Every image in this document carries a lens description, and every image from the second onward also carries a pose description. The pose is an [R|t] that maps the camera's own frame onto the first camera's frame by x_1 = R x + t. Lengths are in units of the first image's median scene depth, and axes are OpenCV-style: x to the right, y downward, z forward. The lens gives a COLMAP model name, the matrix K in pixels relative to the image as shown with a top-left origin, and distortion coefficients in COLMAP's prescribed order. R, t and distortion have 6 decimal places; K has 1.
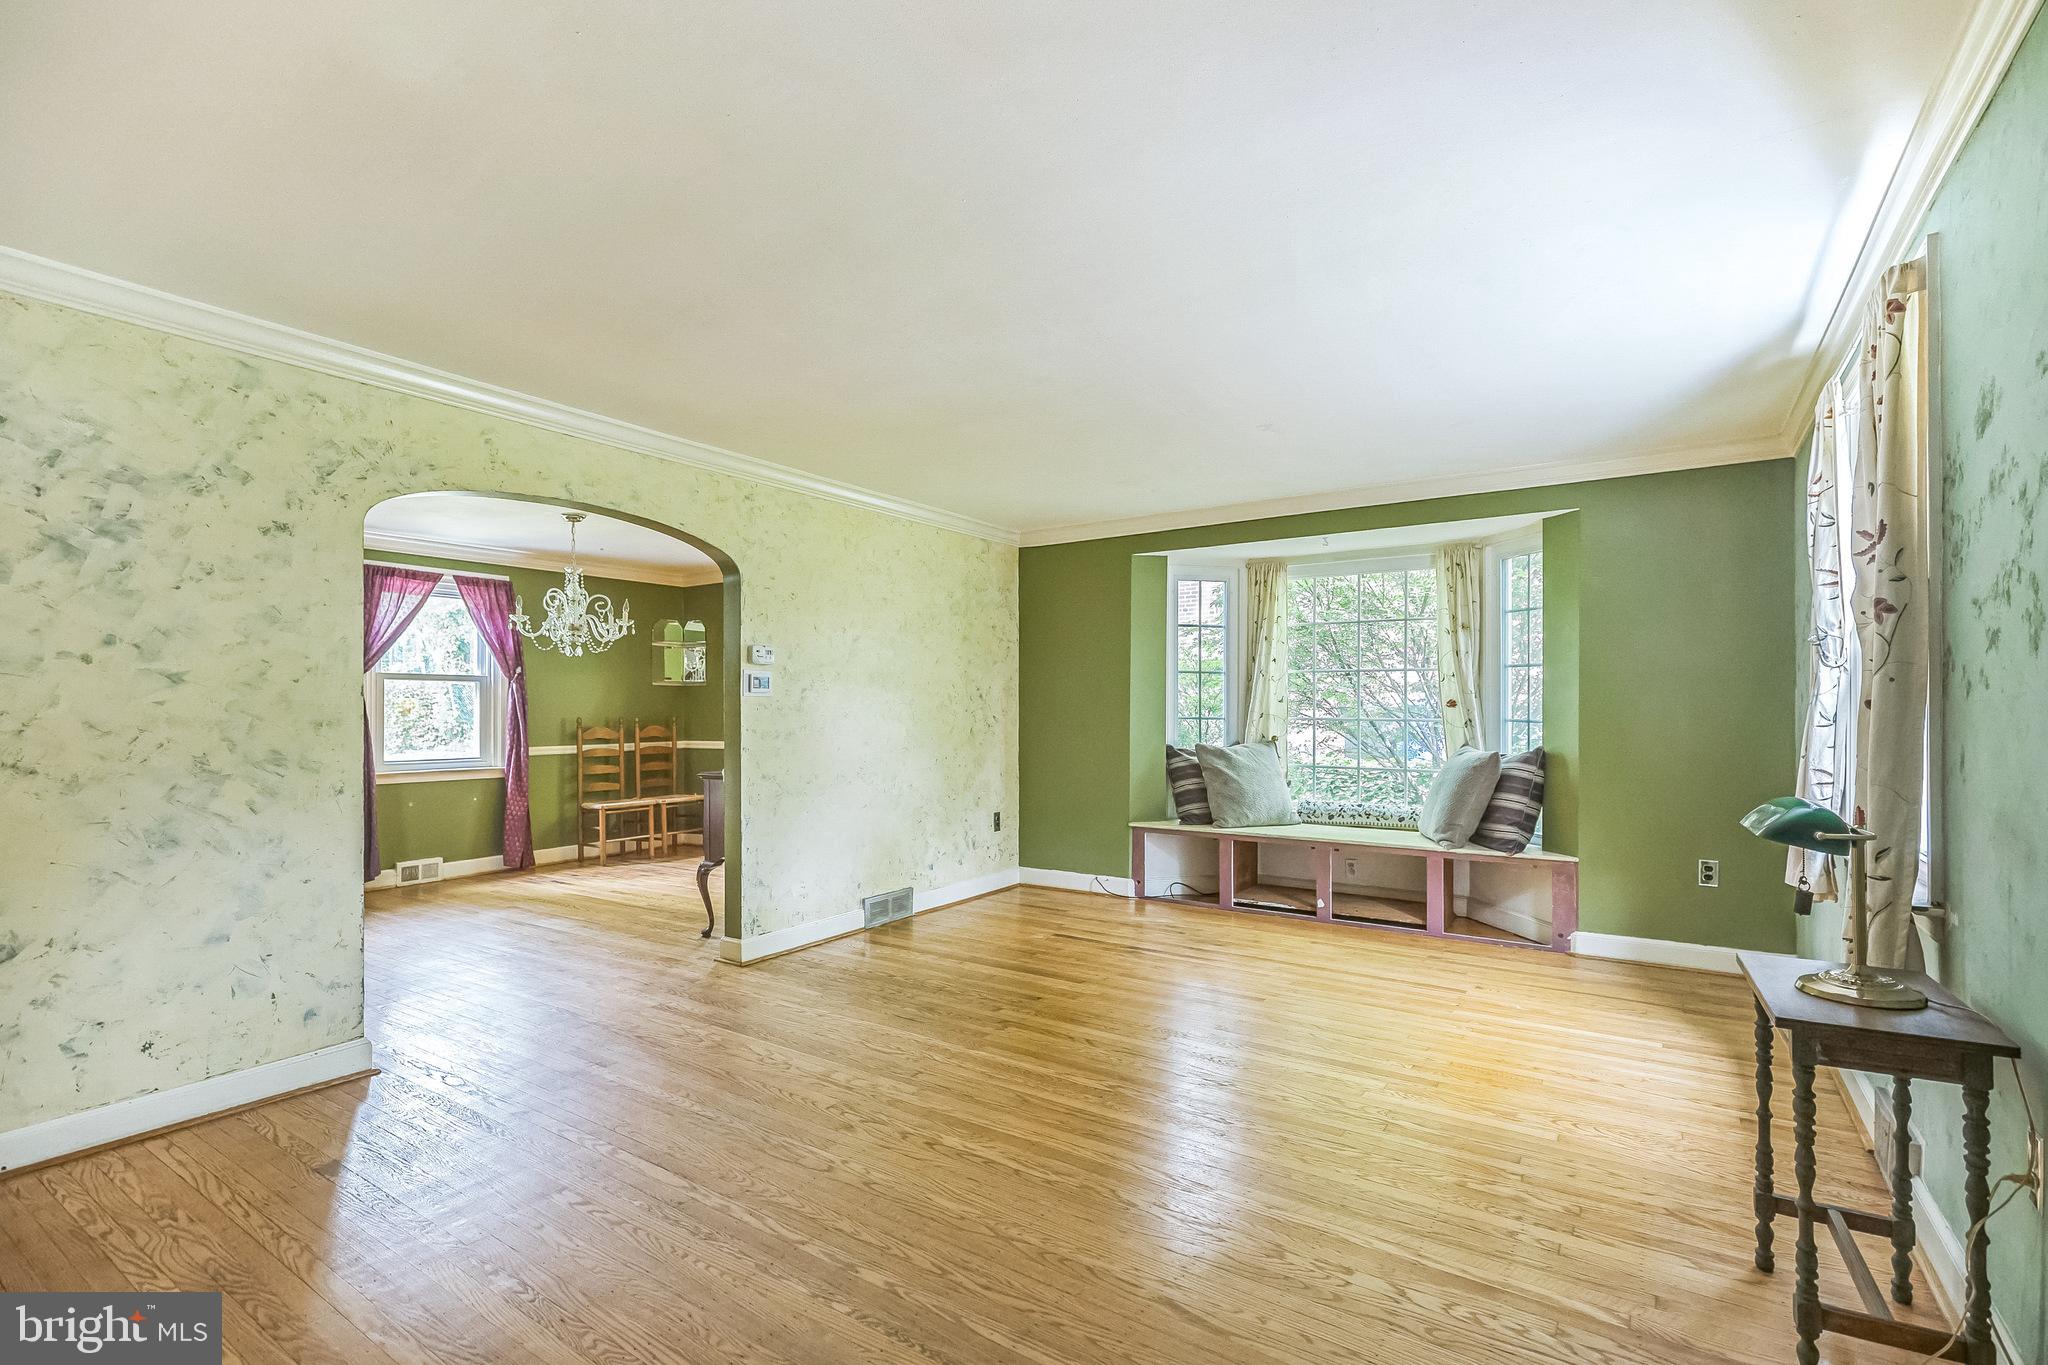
lens RADIAL K [[939.3, 0, 1028.1], [0, 939.3, 705.8], [0, 0, 1]] dist [0.005321, -0.000455]
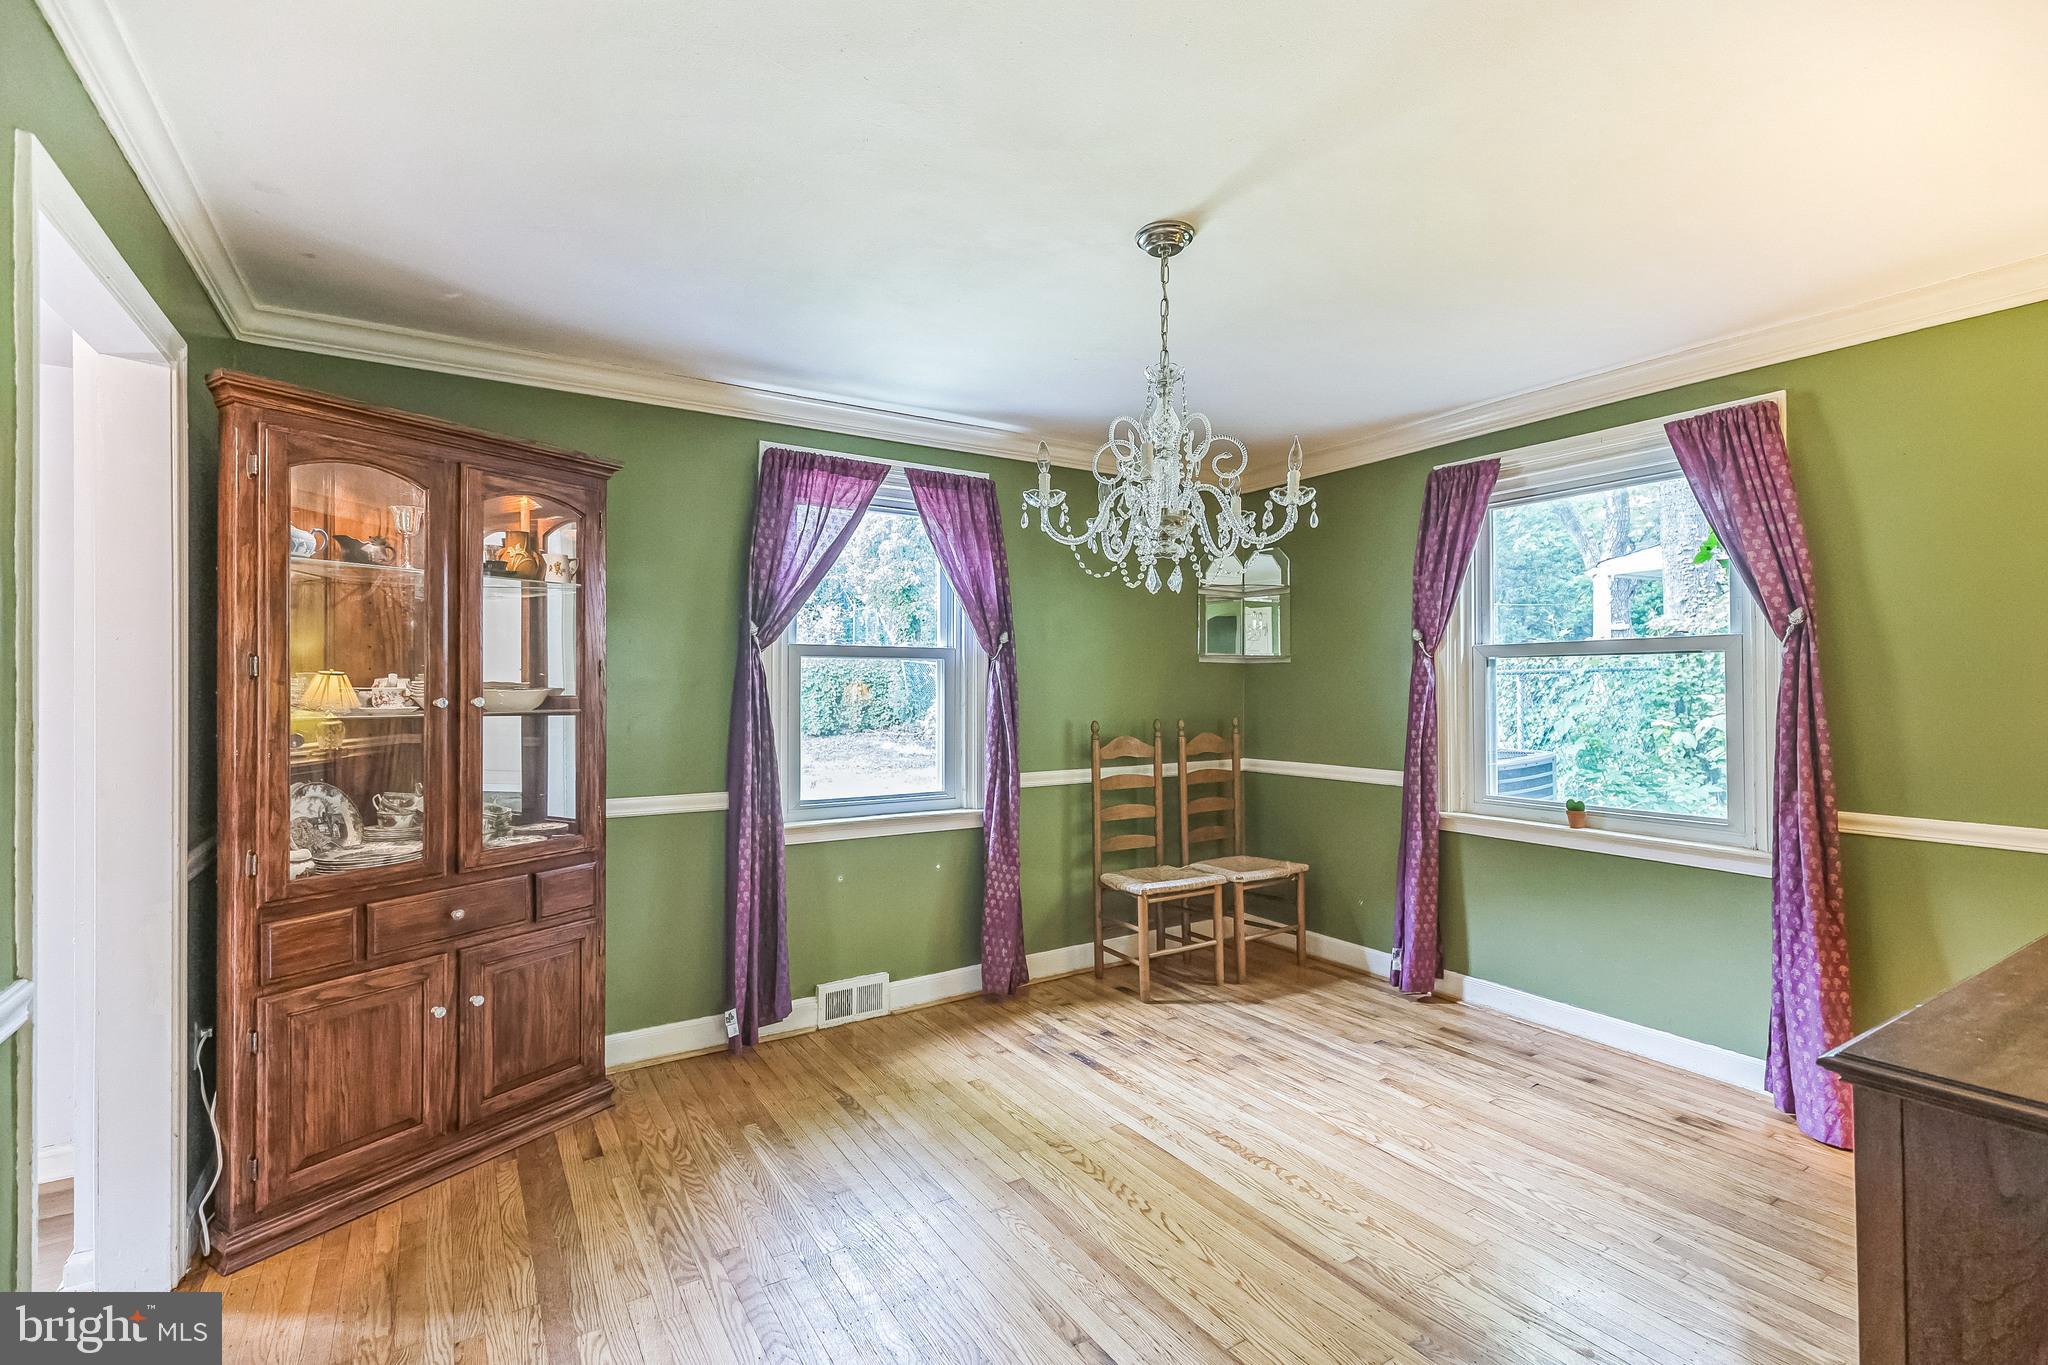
lens RADIAL K [[932.7, 0, 1036.3], [0, 932.7, 682.9], [0, 0, 1]] dist [0.006320, -0.001509]
pose [[0.917388, 0.000610, -0.397993, -0.377057], [-0.000094, 0.999999, 0.001316, -0.014499], [0.397994, -0.001170, 0.917387, 0.618217]]
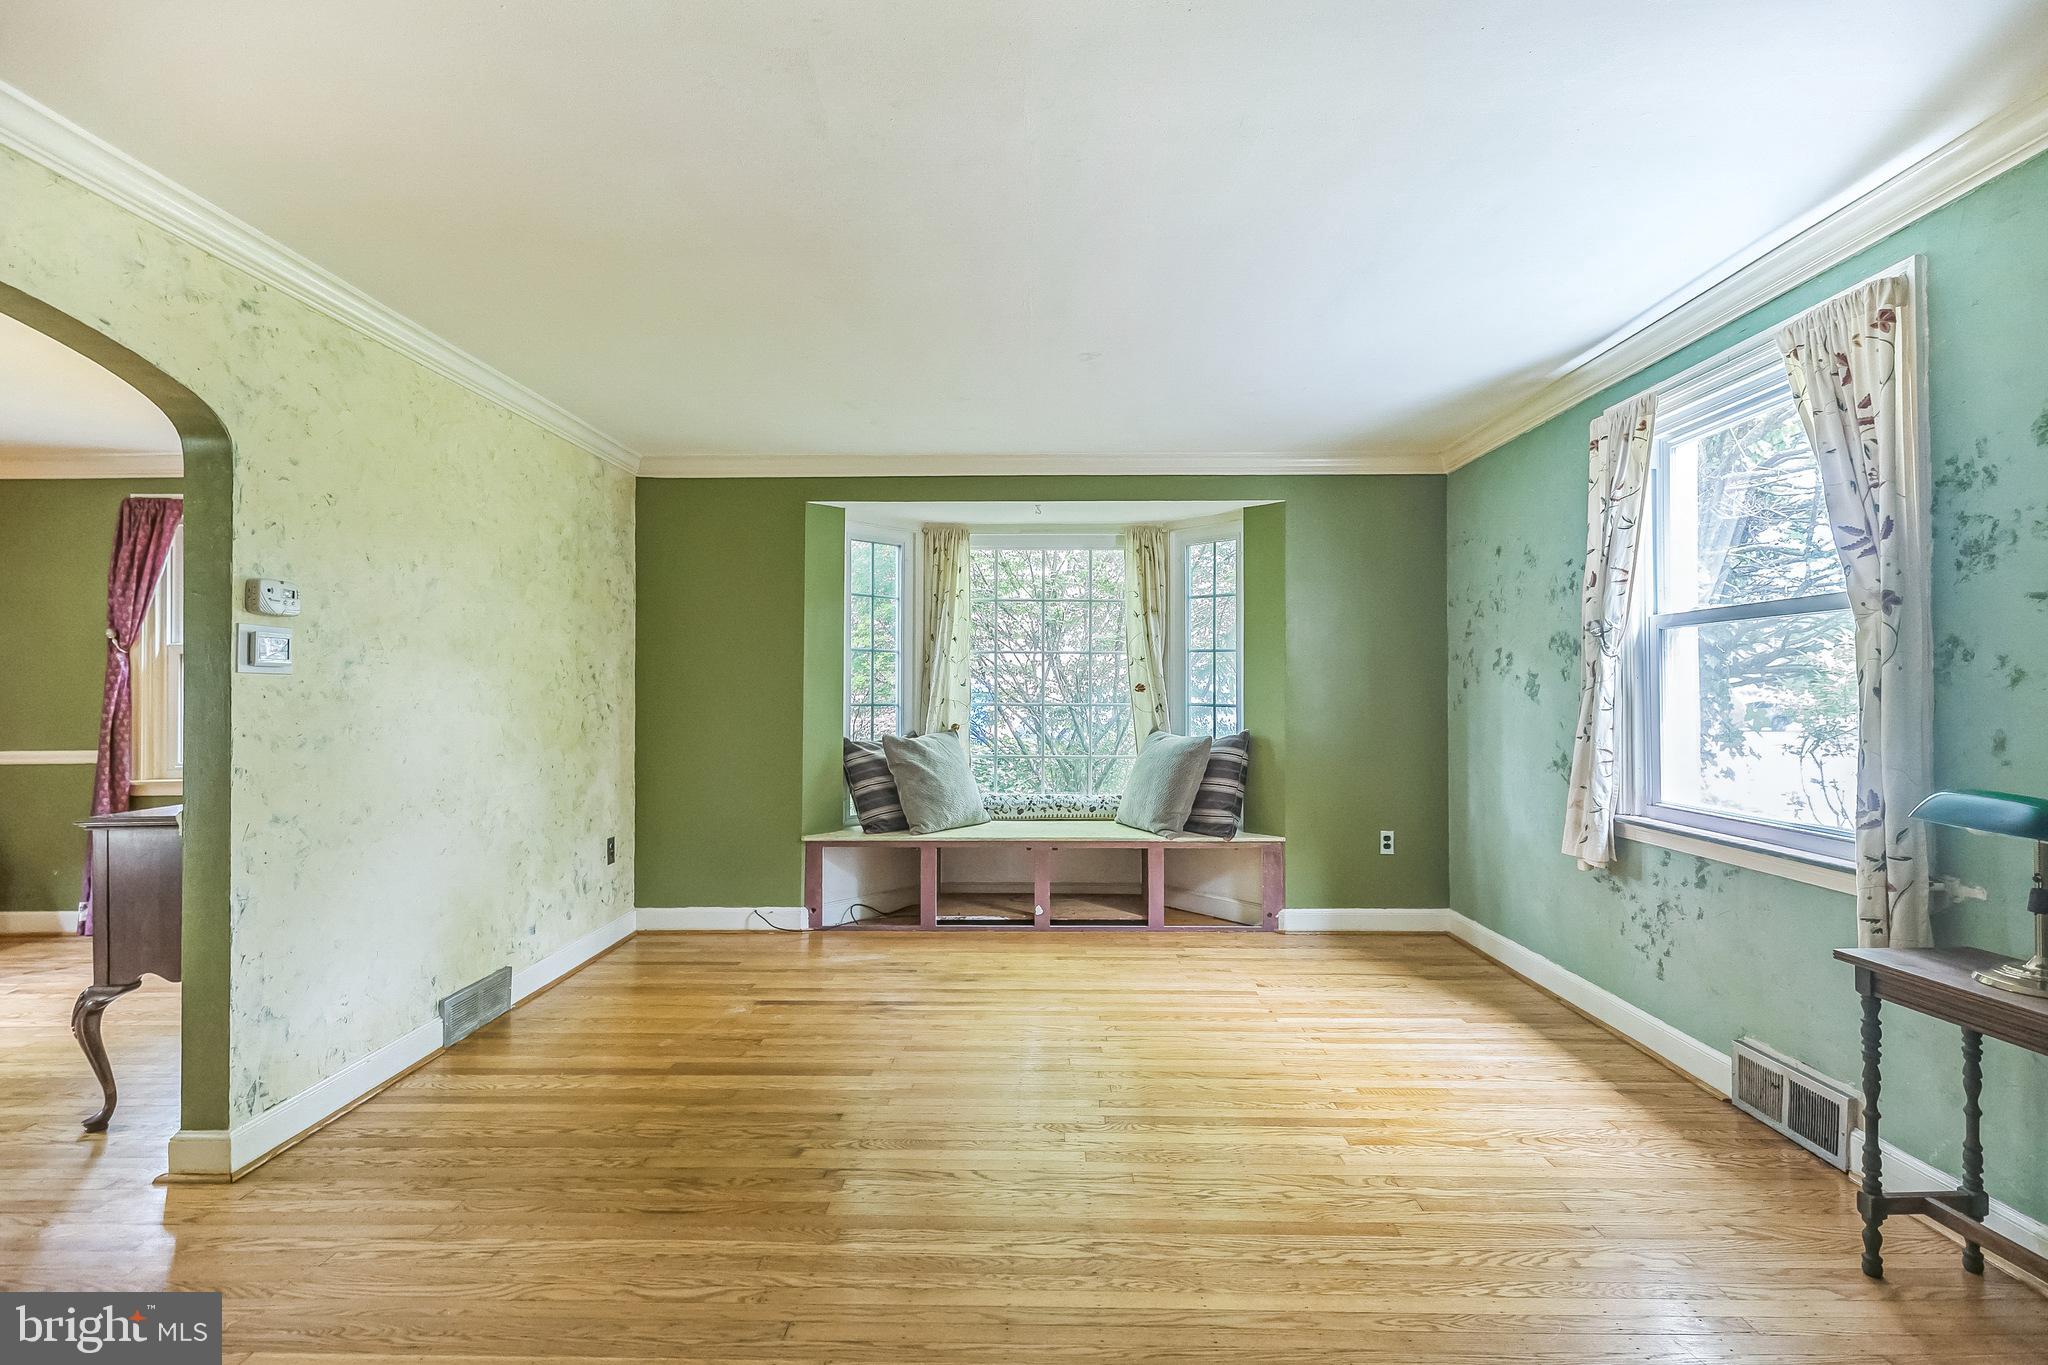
lens RADIAL K [[932.7, 0, 1036.3], [0, 932.7, 682.9], [0, 0, 1]] dist [0.006320, -0.001509]
pose [[0.836061, 0.004101, 0.548622, -0.168632], [-0.000740, 0.999980, -0.006347, -0.001348], [-0.548637, 0.004901, 0.836047, 0.238509]]
